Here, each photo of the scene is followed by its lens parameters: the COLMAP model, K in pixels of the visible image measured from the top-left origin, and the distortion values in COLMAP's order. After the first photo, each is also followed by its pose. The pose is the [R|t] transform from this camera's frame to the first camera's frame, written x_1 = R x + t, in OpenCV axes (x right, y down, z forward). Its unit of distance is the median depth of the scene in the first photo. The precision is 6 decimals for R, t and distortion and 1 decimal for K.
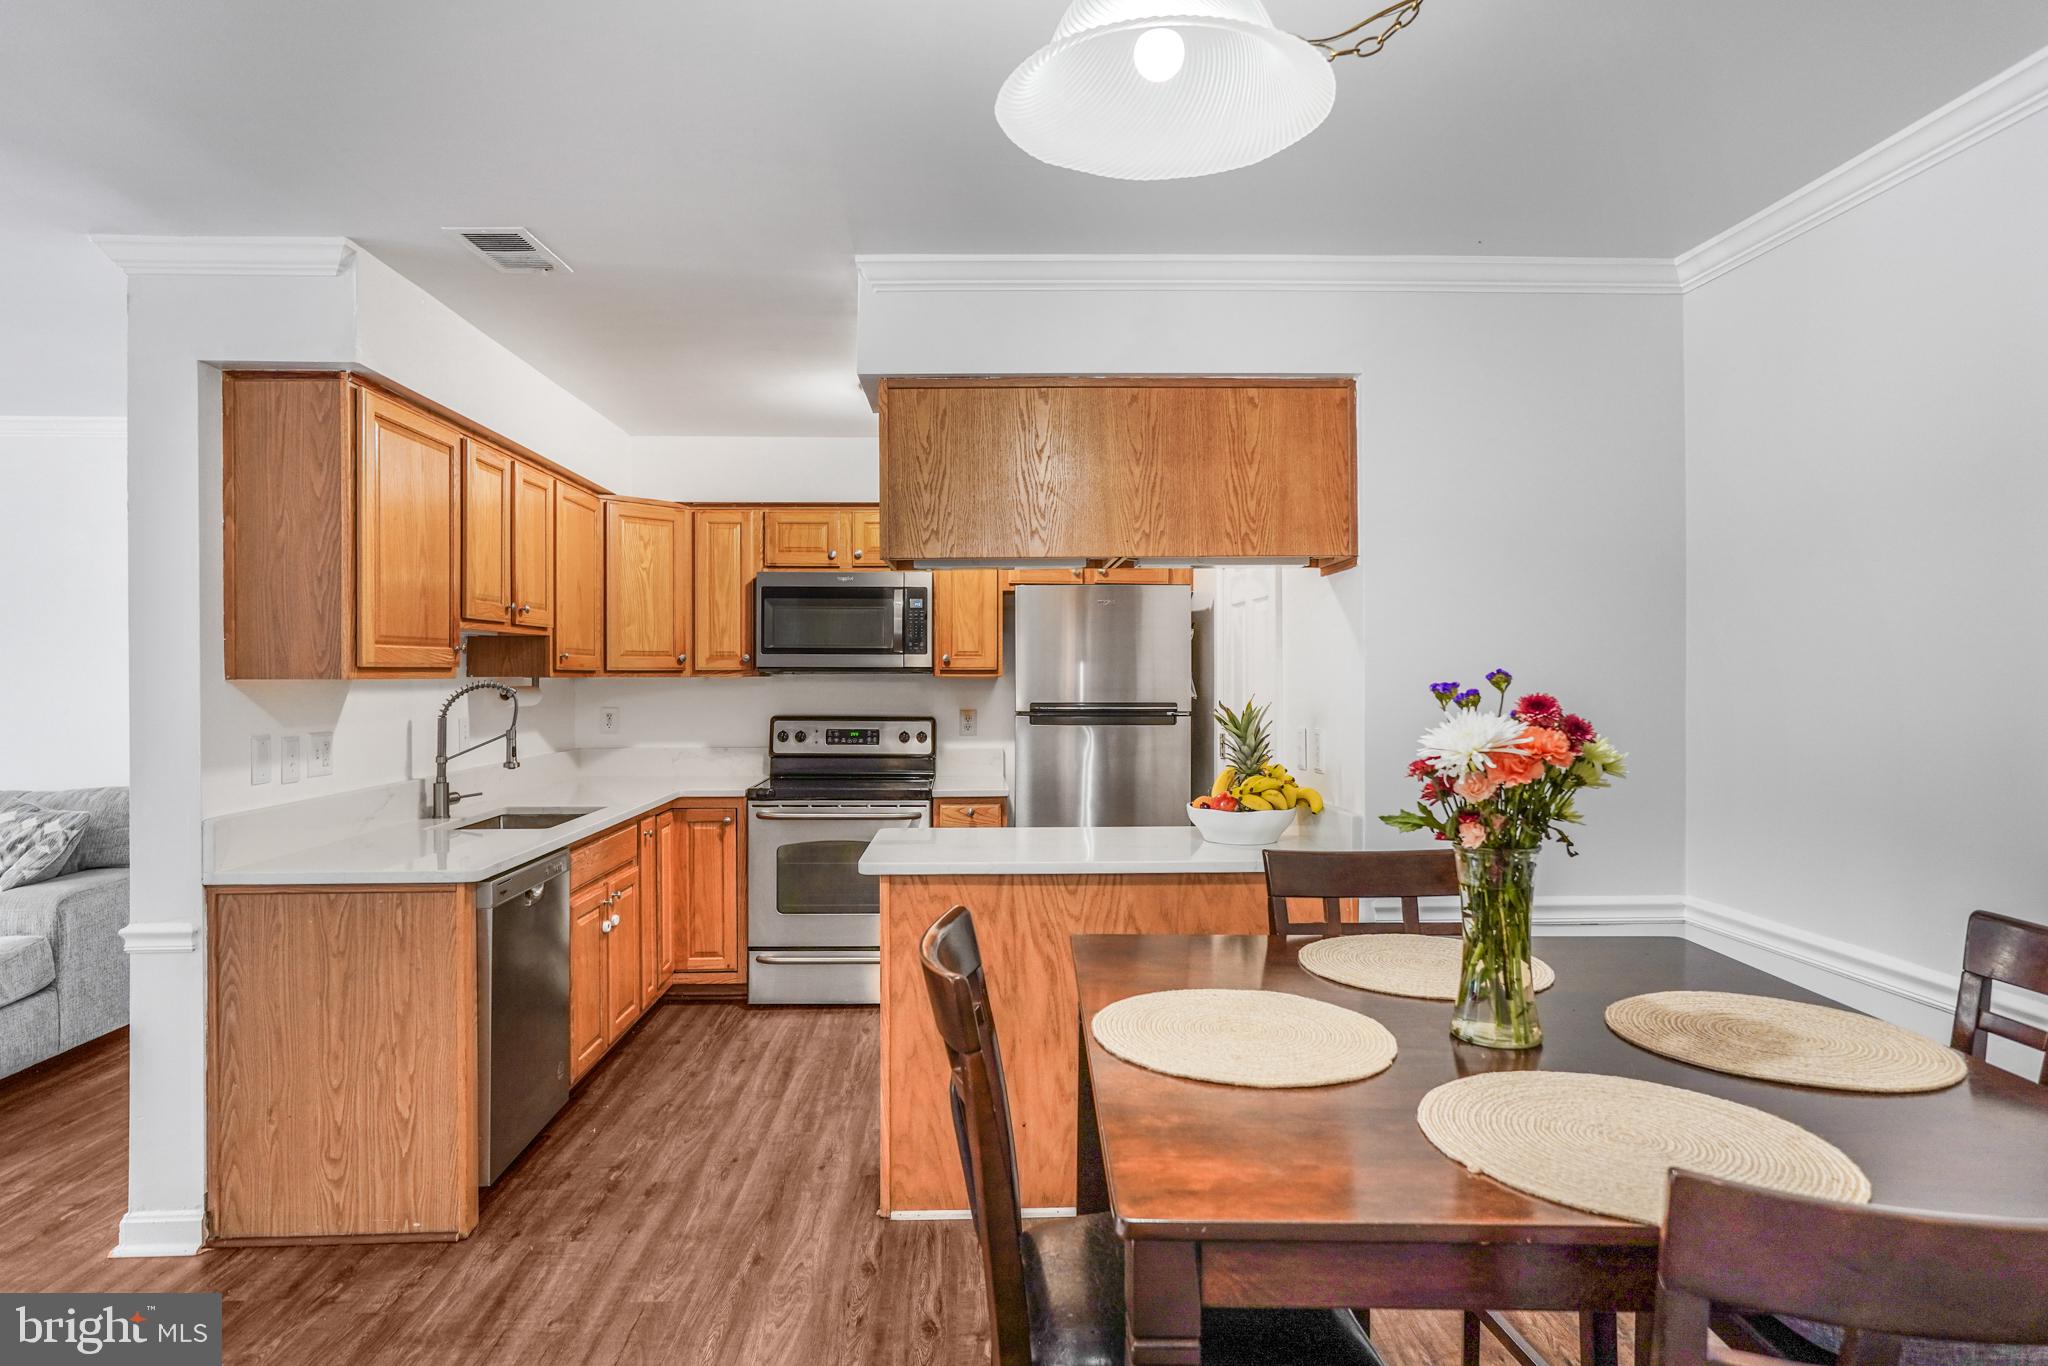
lens RADIAL K [[1159.6, 0, 1022.7], [0, 1159.6, 680.2], [0, 0, 1]] dist [0.004785, 0.002271]
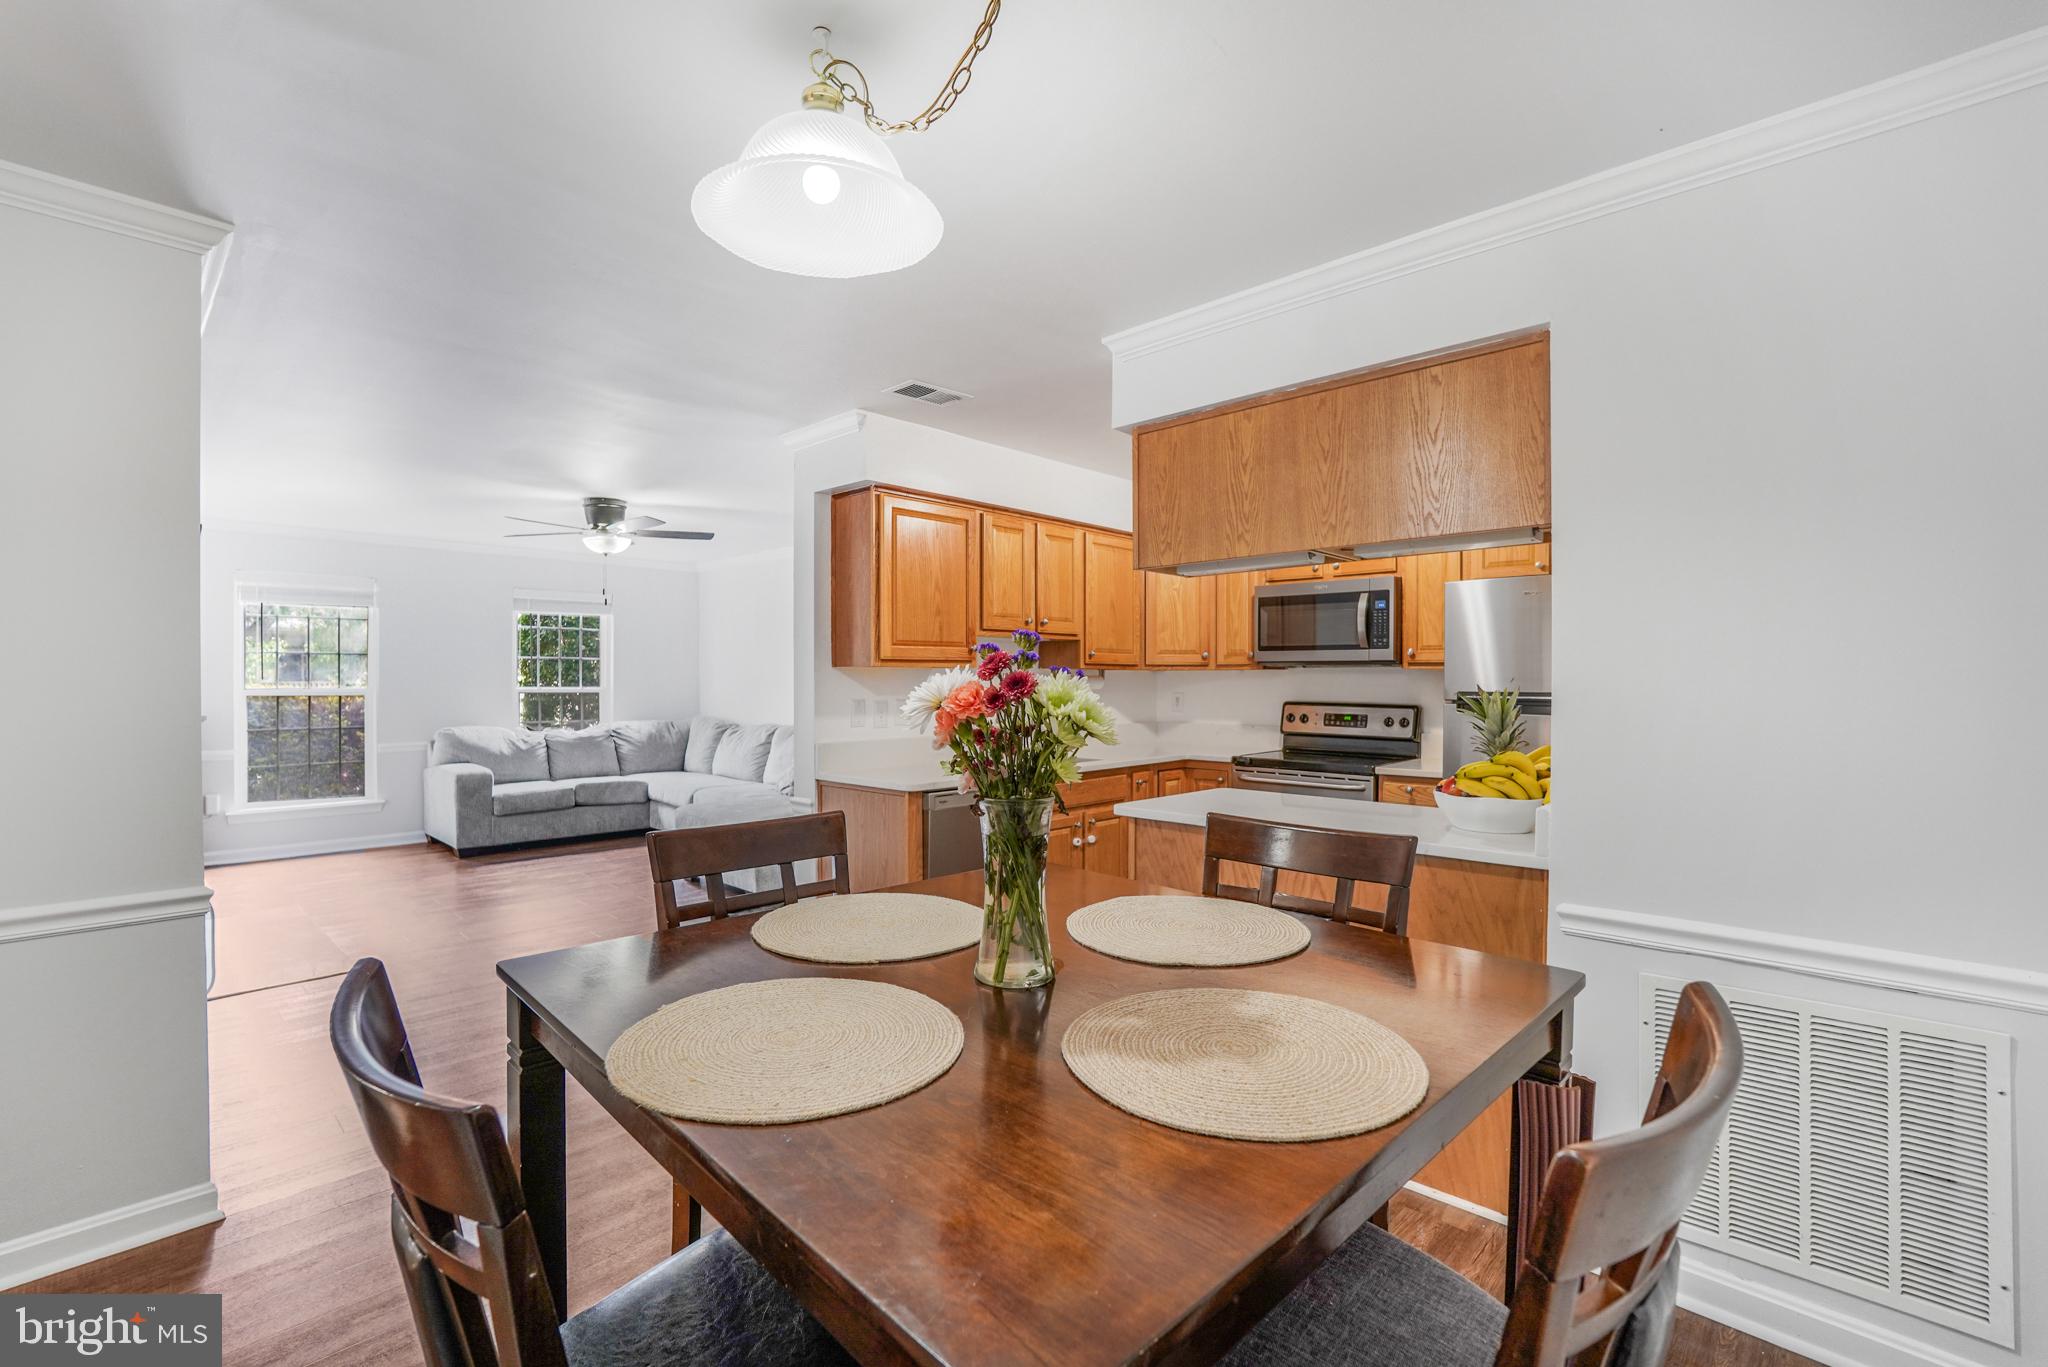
lens RADIAL K [[914.4, 0, 1026.8], [0, 914.4, 682.3], [0, 0, 1]] dist [-0.004277, -0.000081]
pose [[0.708026, 0.005550, -0.706165, 0.352028], [-0.005953, 0.999980, 0.001891, 0.012840], [0.706161, 0.002865, 0.708045, 0.142156]]
